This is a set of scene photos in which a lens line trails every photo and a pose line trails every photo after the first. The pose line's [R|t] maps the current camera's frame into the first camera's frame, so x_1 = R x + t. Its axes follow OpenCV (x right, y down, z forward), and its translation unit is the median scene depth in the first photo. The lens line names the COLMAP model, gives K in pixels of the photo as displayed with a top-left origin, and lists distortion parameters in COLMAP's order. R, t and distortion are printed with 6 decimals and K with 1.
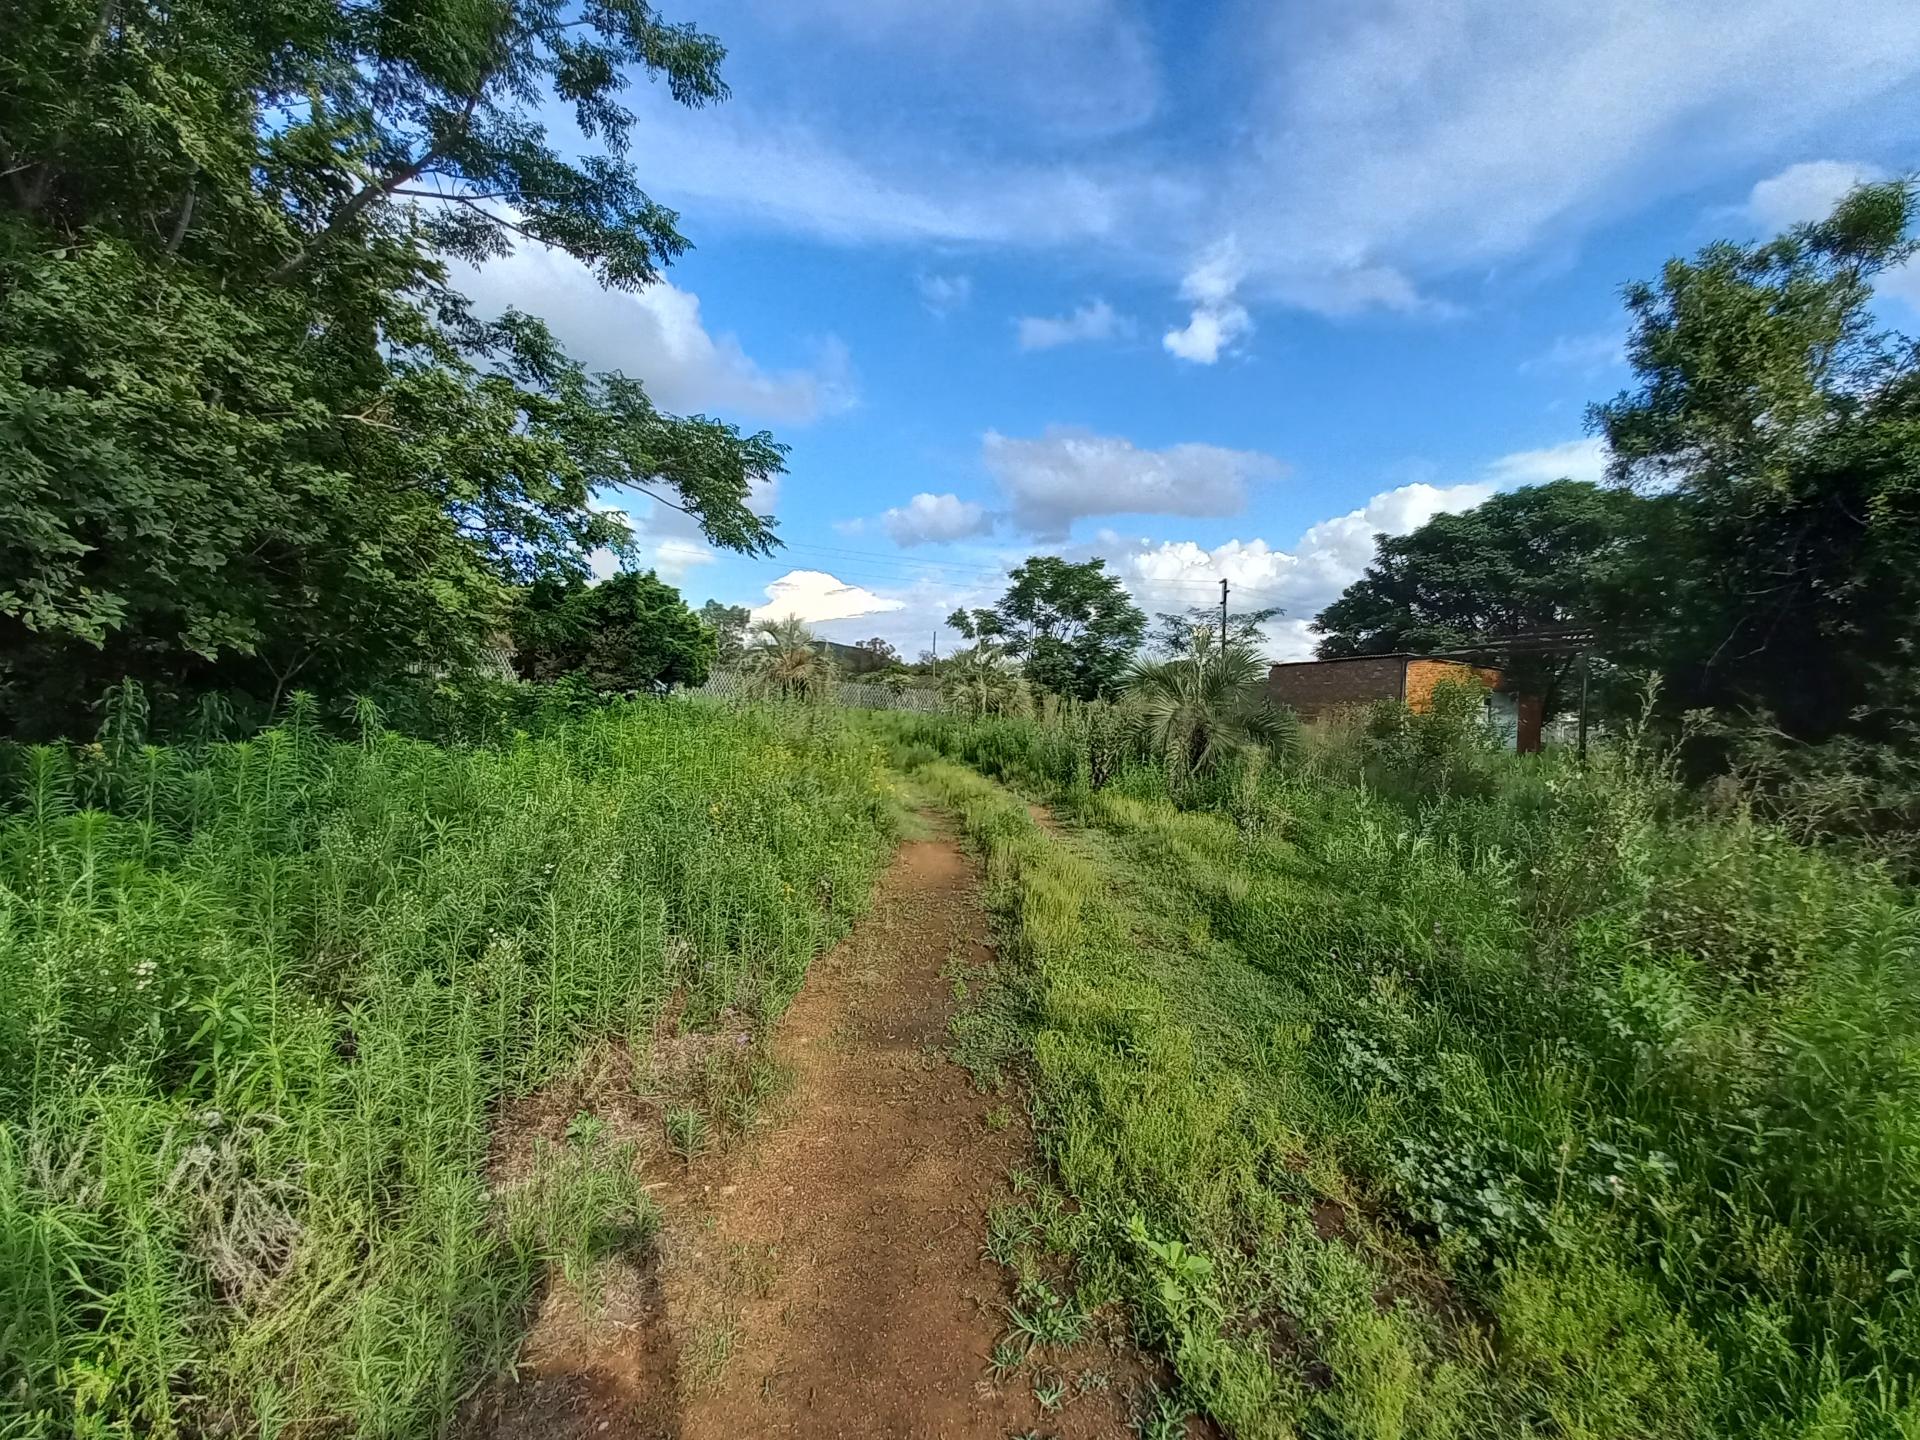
lens RADIAL K [[759.5, 0, 976.8], [0, 759.5, 742.0], [0, 0, 1]] dist [-0.002226, -0.008609]
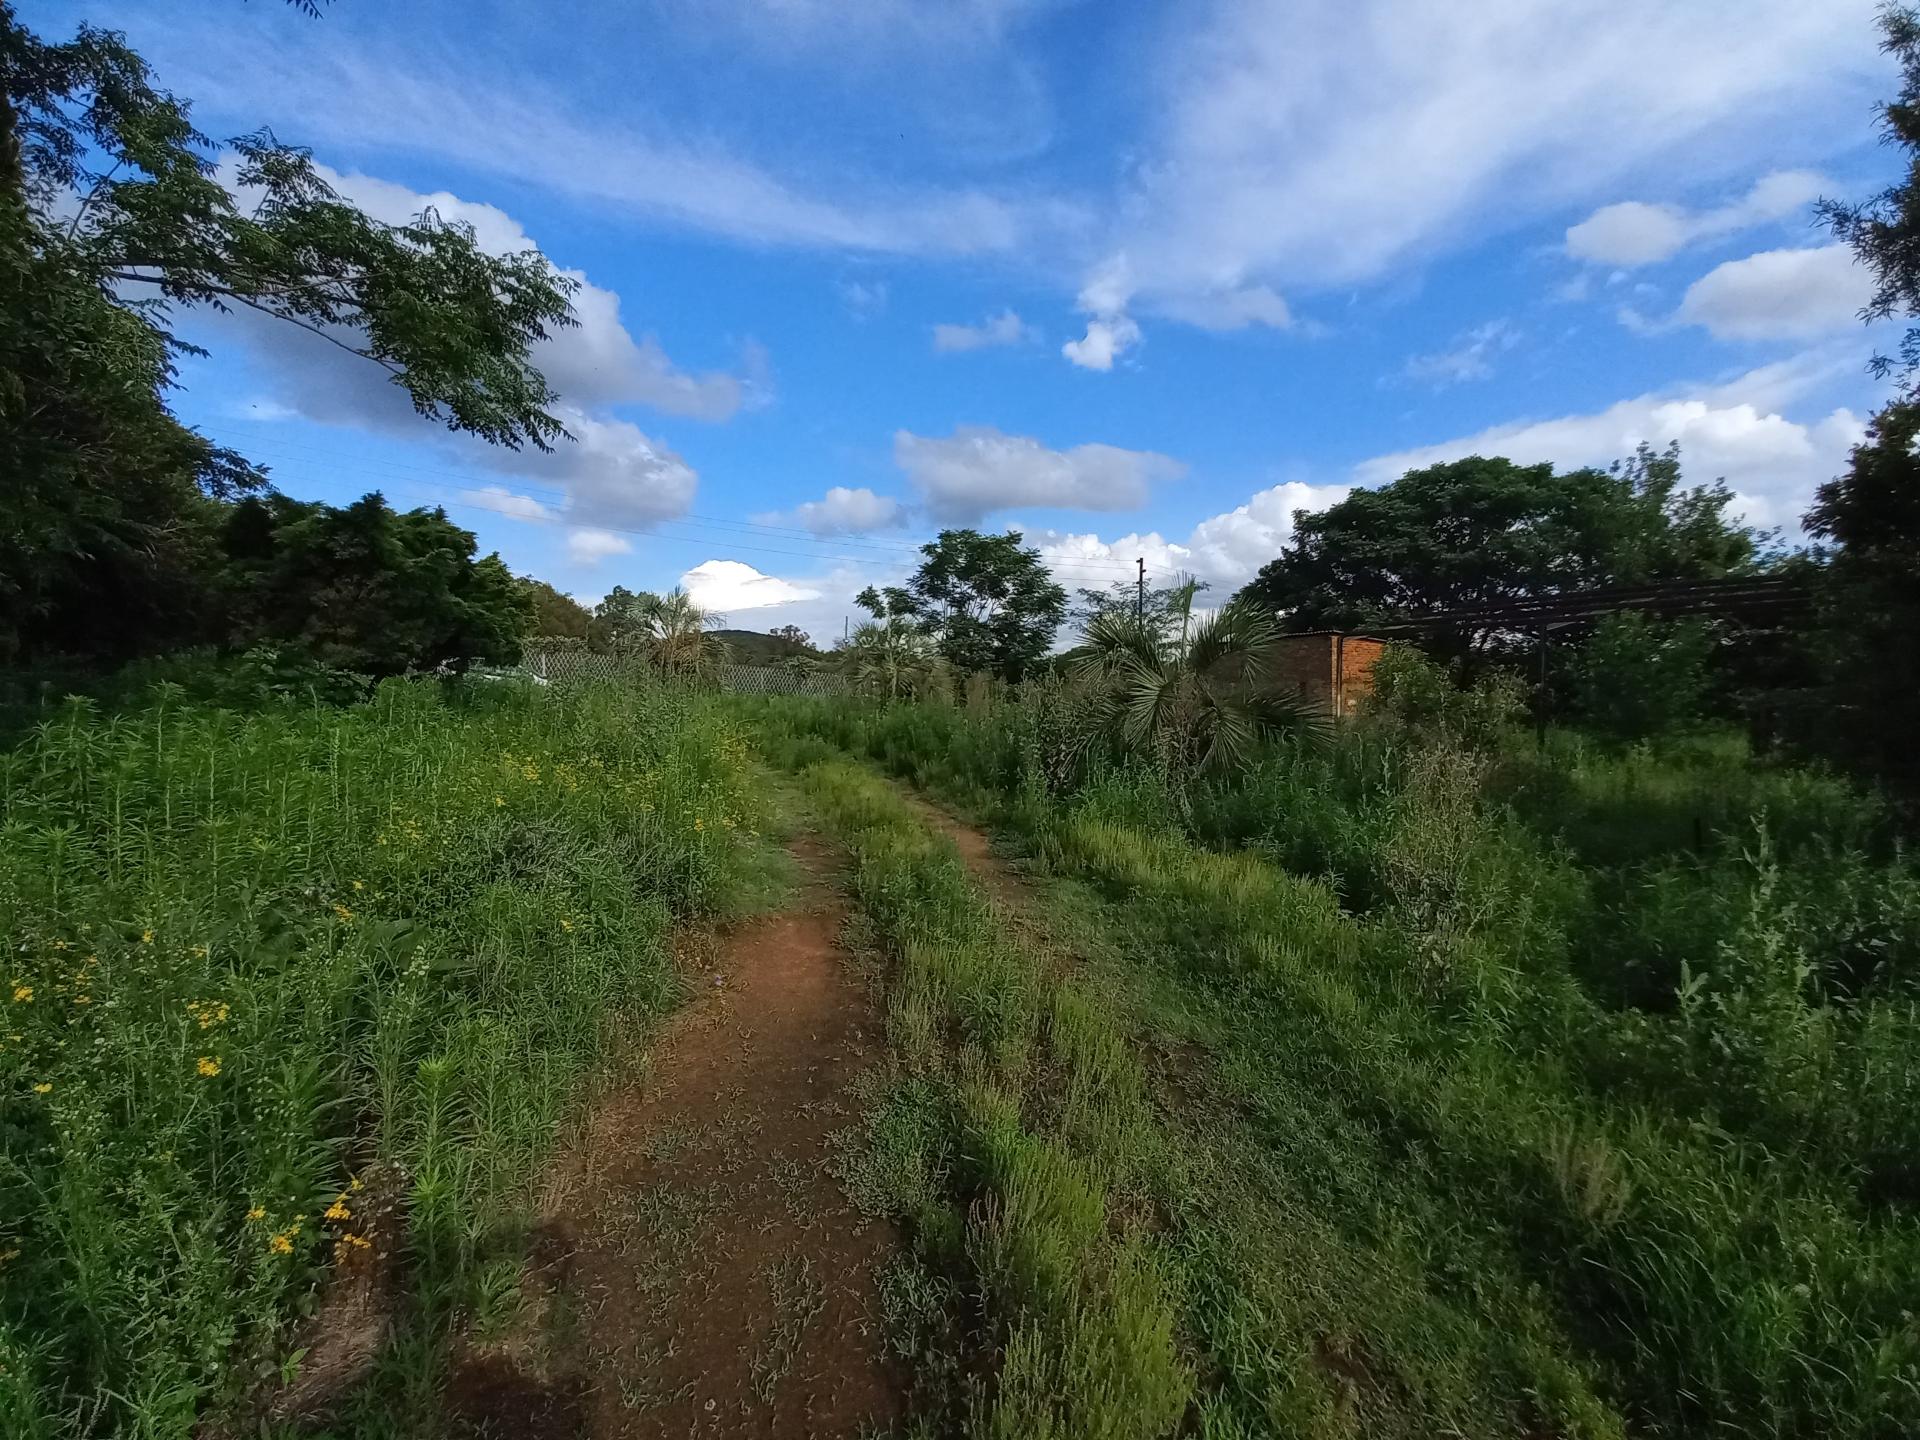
lens RADIAL K [[724.6, 0, 930.9], [0, 724.6, 673.7], [0, 0, 1]] dist [-0.002882, -0.000082]
pose [[0.998473, -0.010464, 0.054249, 0.003794], [0.014346, 0.997326, -0.071665, -0.003206], [-0.053354, 0.072333, 0.995952, 0.109885]]
